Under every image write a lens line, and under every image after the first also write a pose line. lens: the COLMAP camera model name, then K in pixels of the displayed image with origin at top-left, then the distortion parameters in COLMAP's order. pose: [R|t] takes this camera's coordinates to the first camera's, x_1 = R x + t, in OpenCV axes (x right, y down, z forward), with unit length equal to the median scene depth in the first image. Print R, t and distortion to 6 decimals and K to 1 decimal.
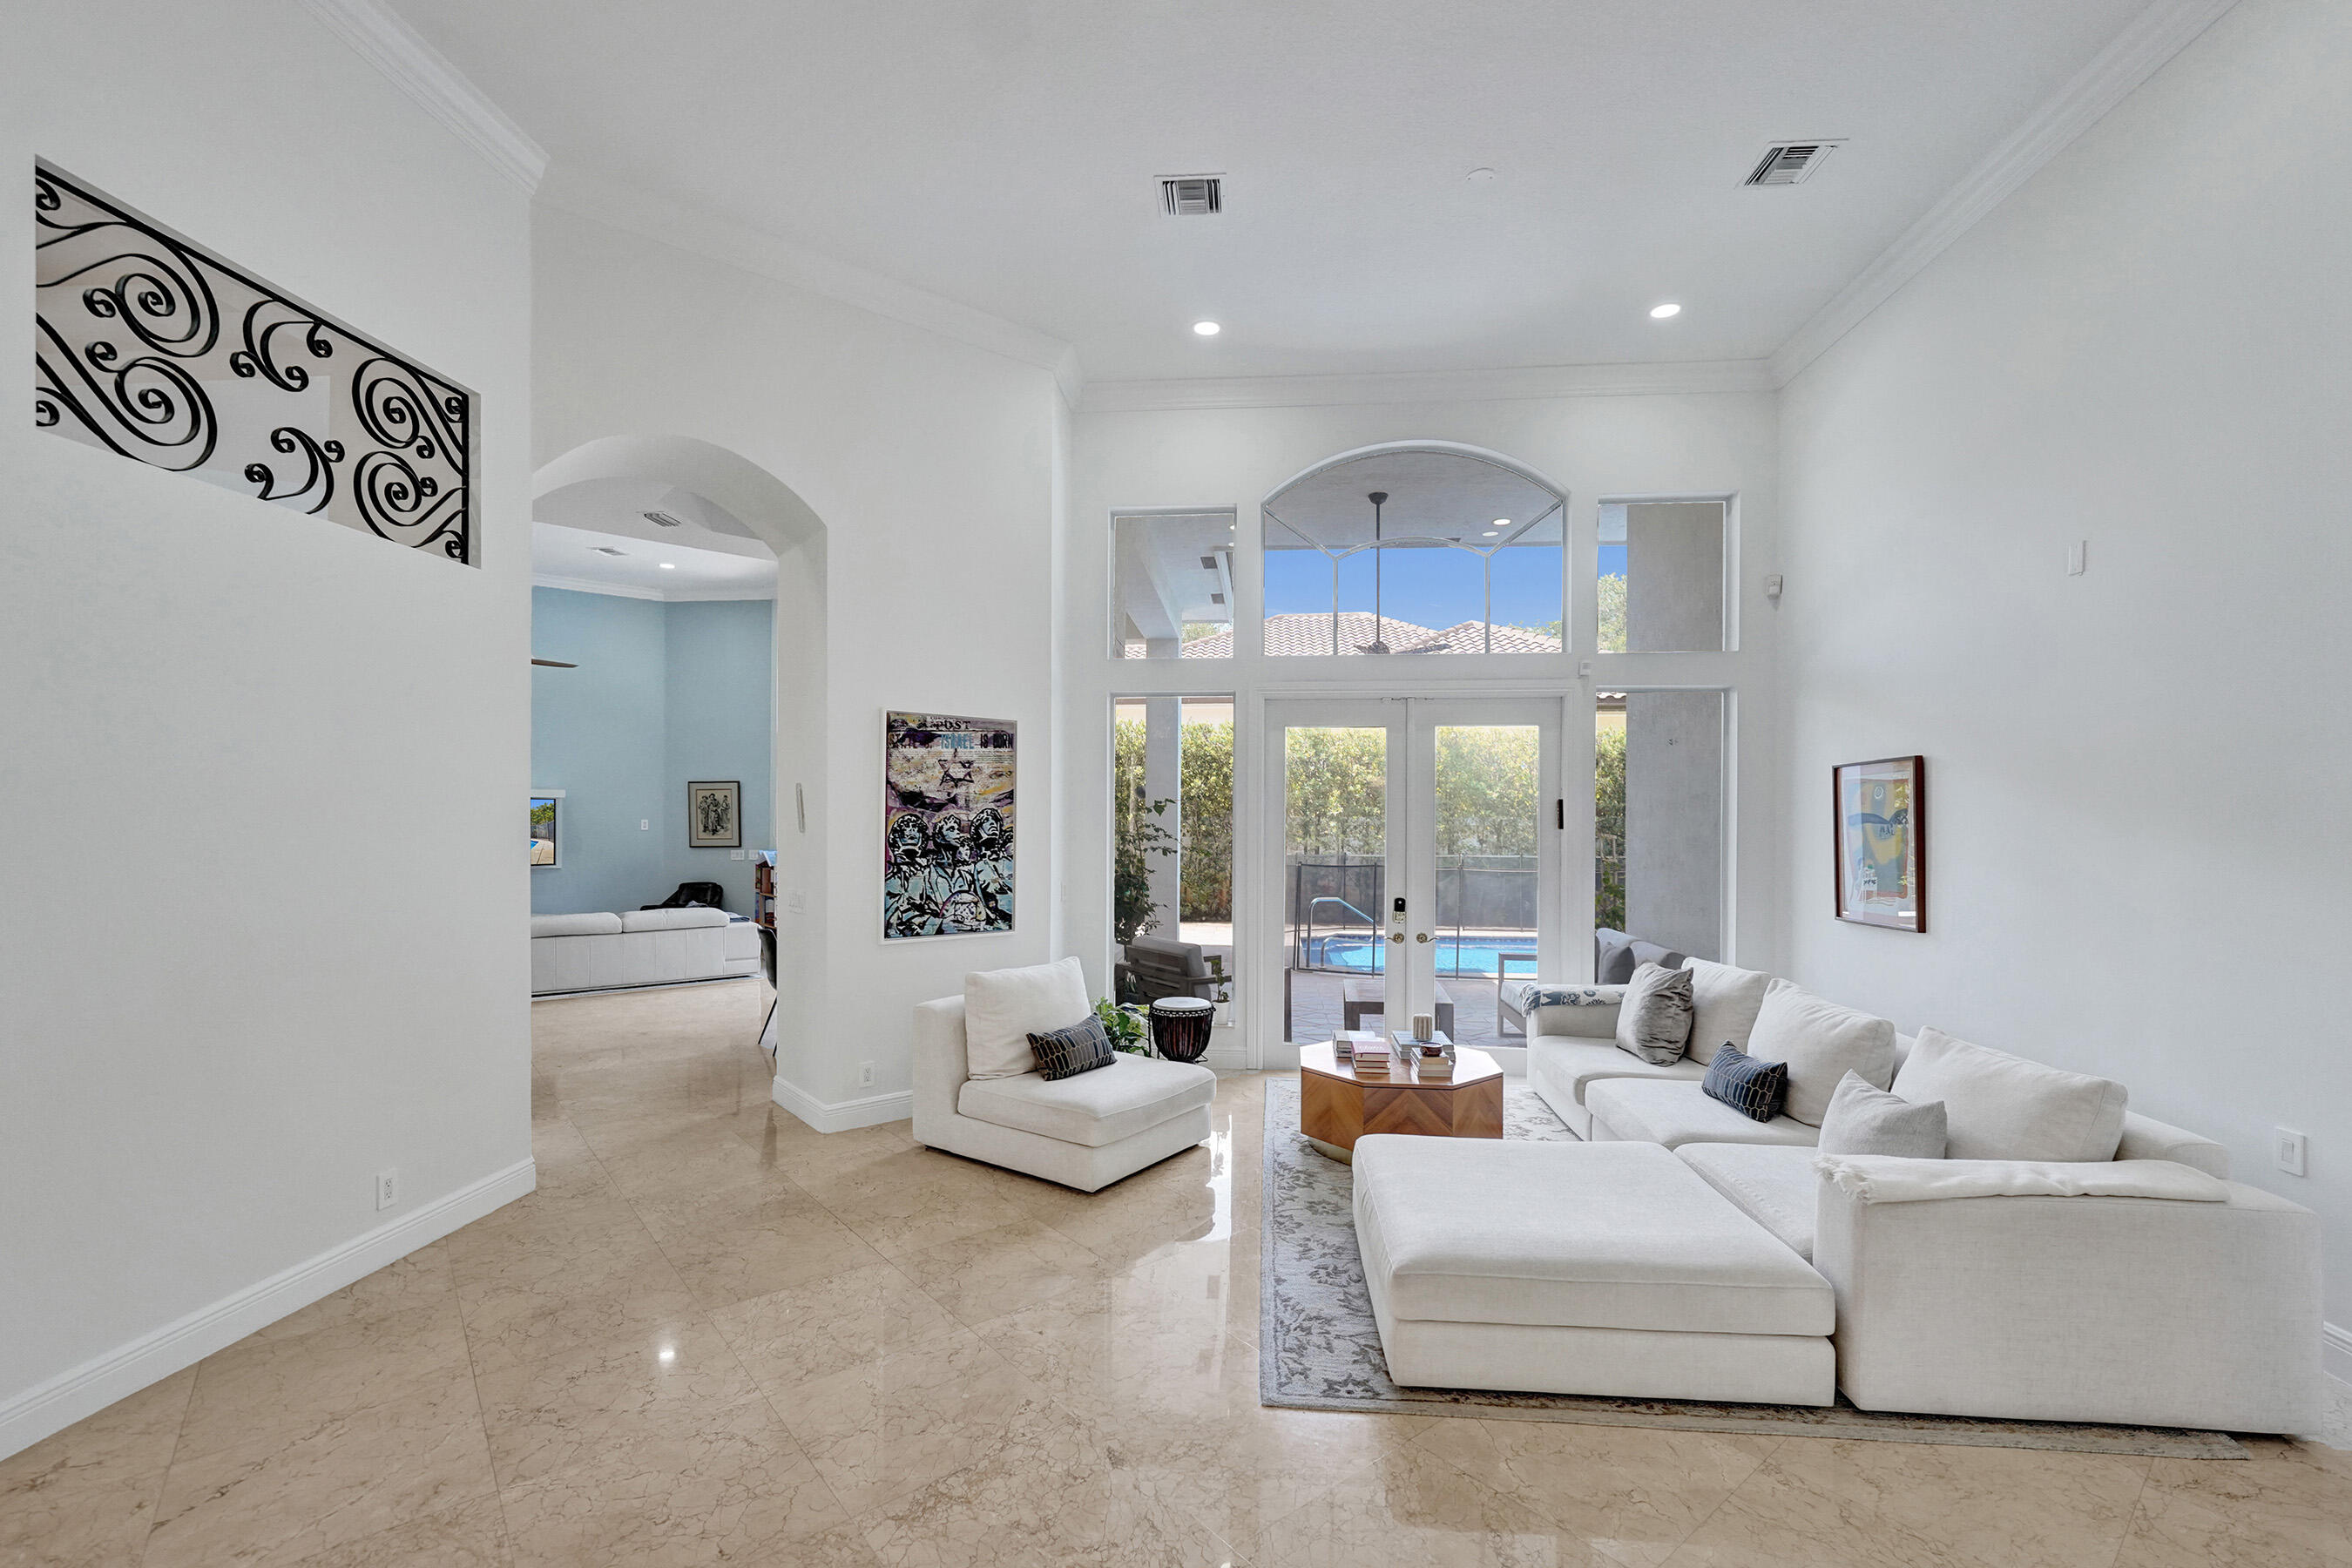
lens RADIAL K [[1008.5, 0, 1180.8], [0, 1008.5, 828.6], [0, 0, 1]] dist [-0.006762, 0.000705]
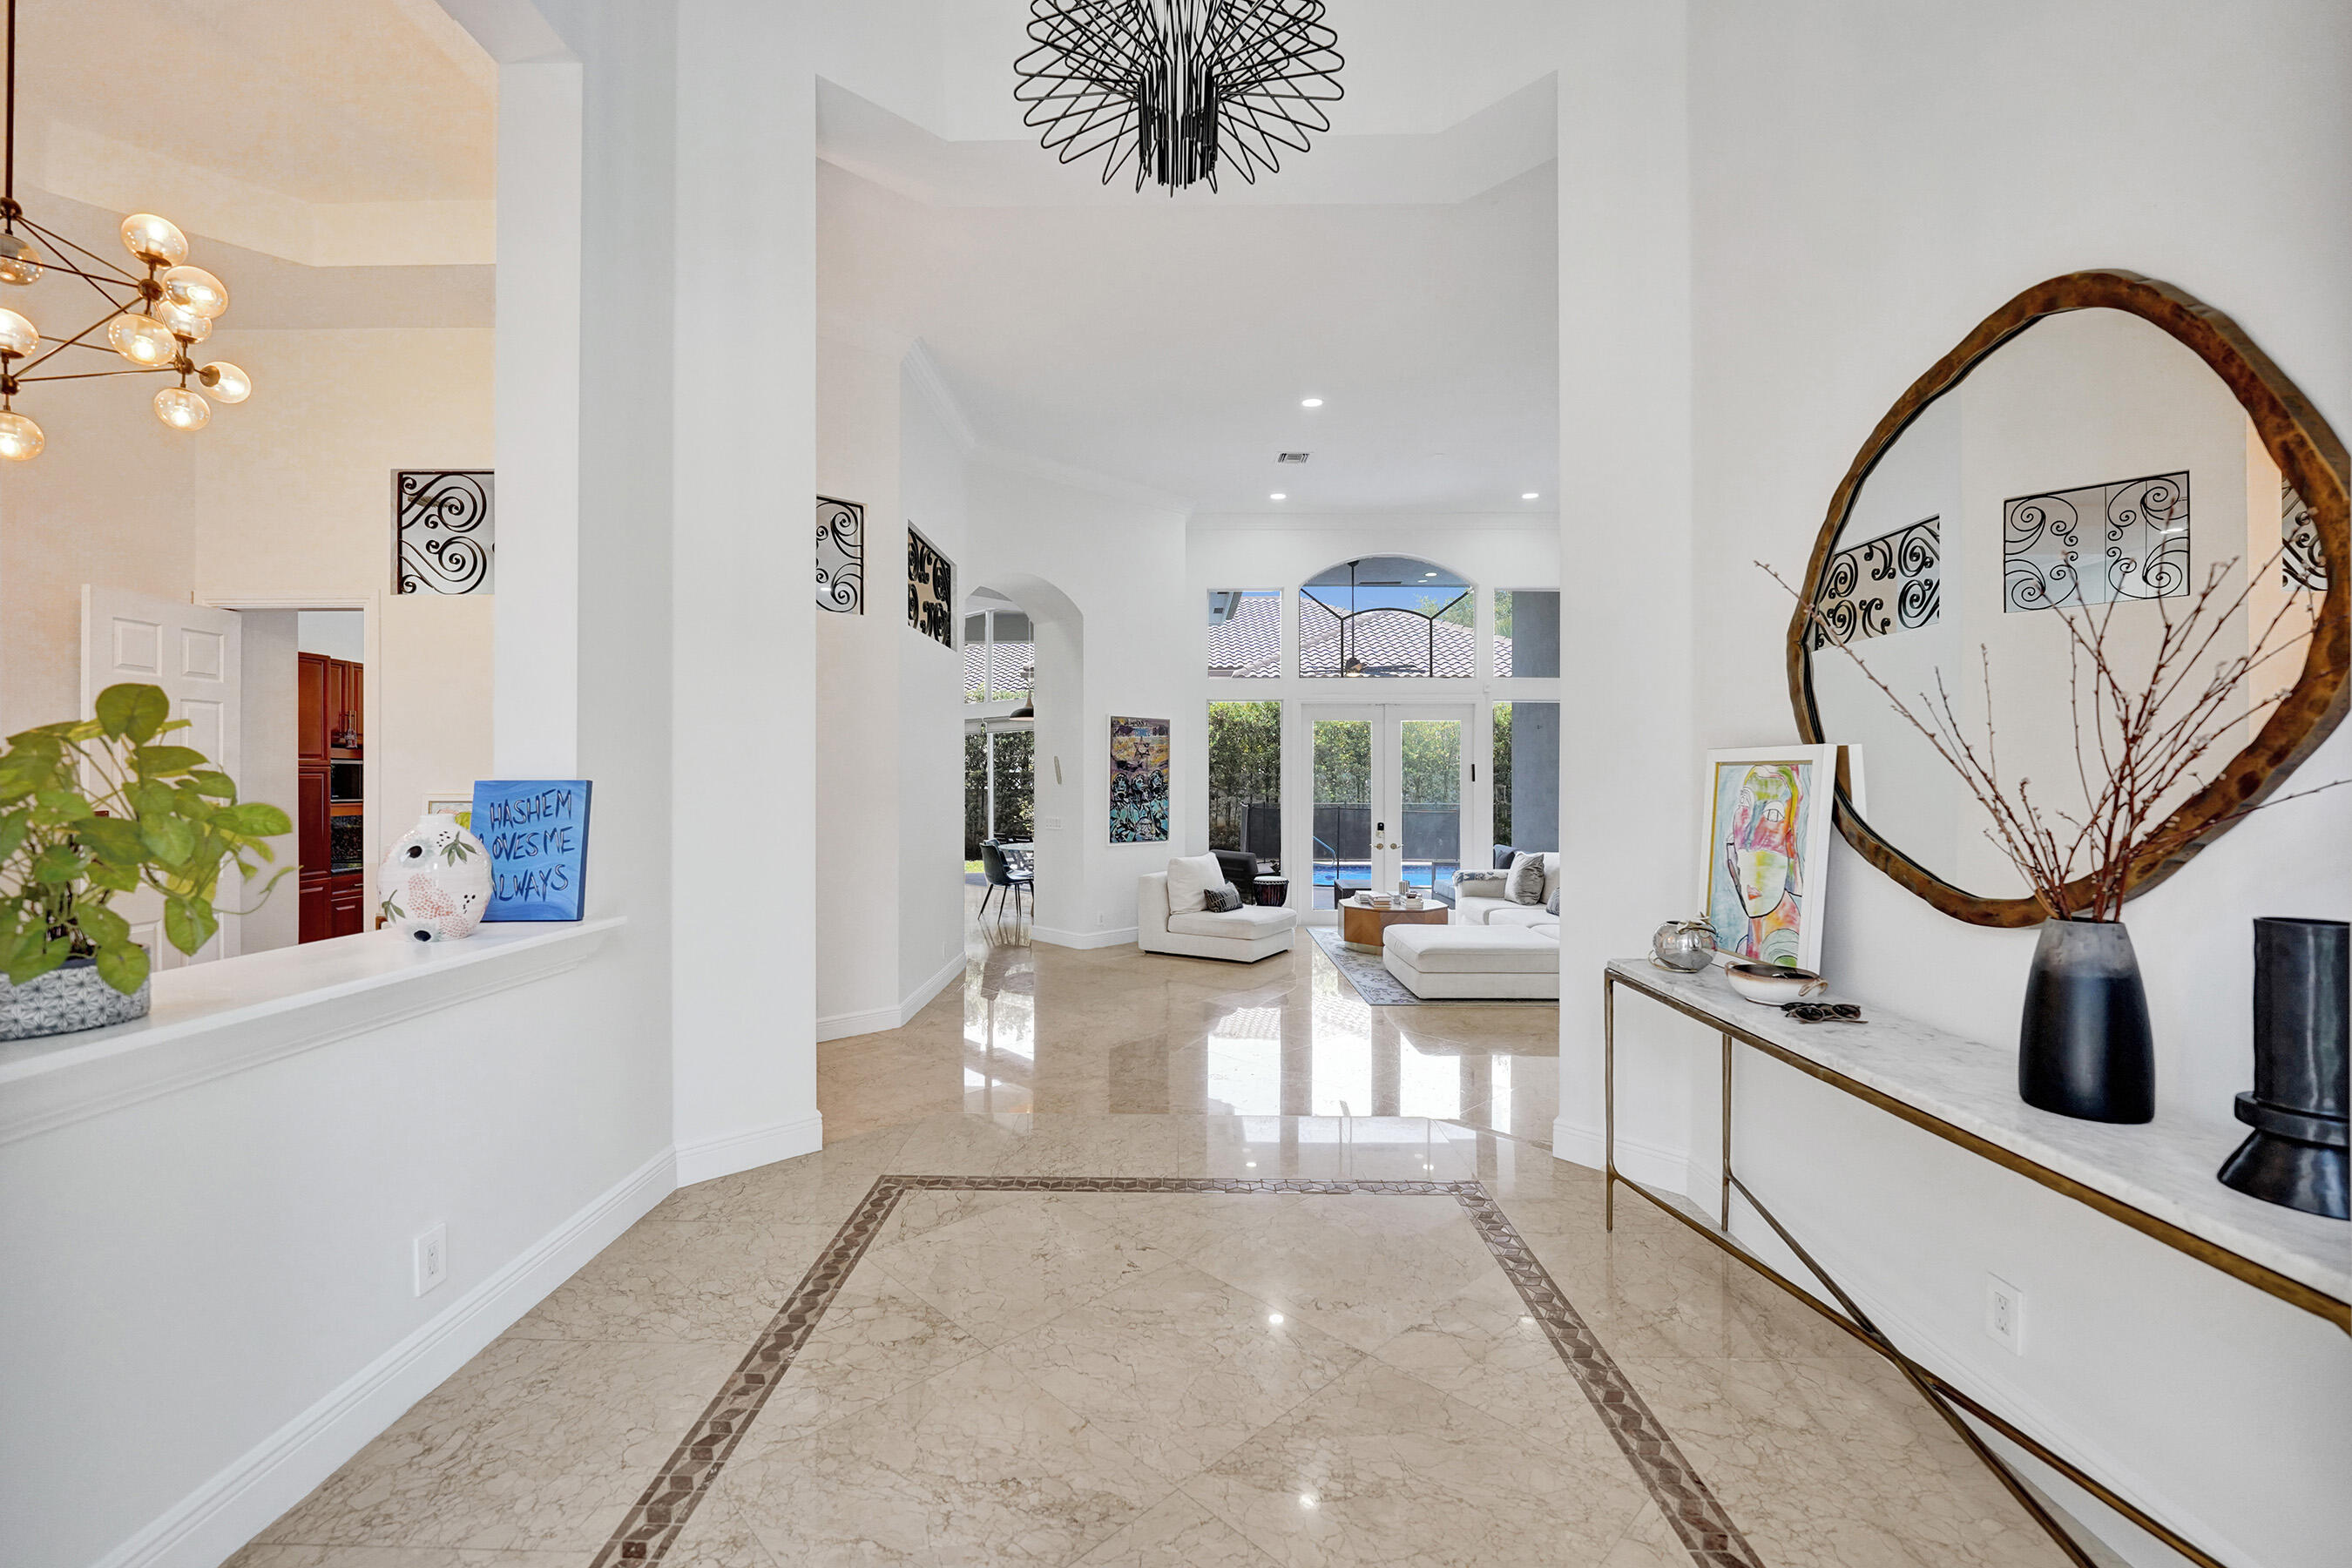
lens RADIAL K [[1008.5, 0, 1174.4], [0, 1008.5, 779.4], [0, 0, 1]] dist [-0.006762, 0.000705]
pose [[0.996270, -0.001140, 0.086286, -0.318946], [0.001460, 0.999992, -0.003647, 0.002604], [-0.086281, 0.003759, 0.996264, -0.763316]]
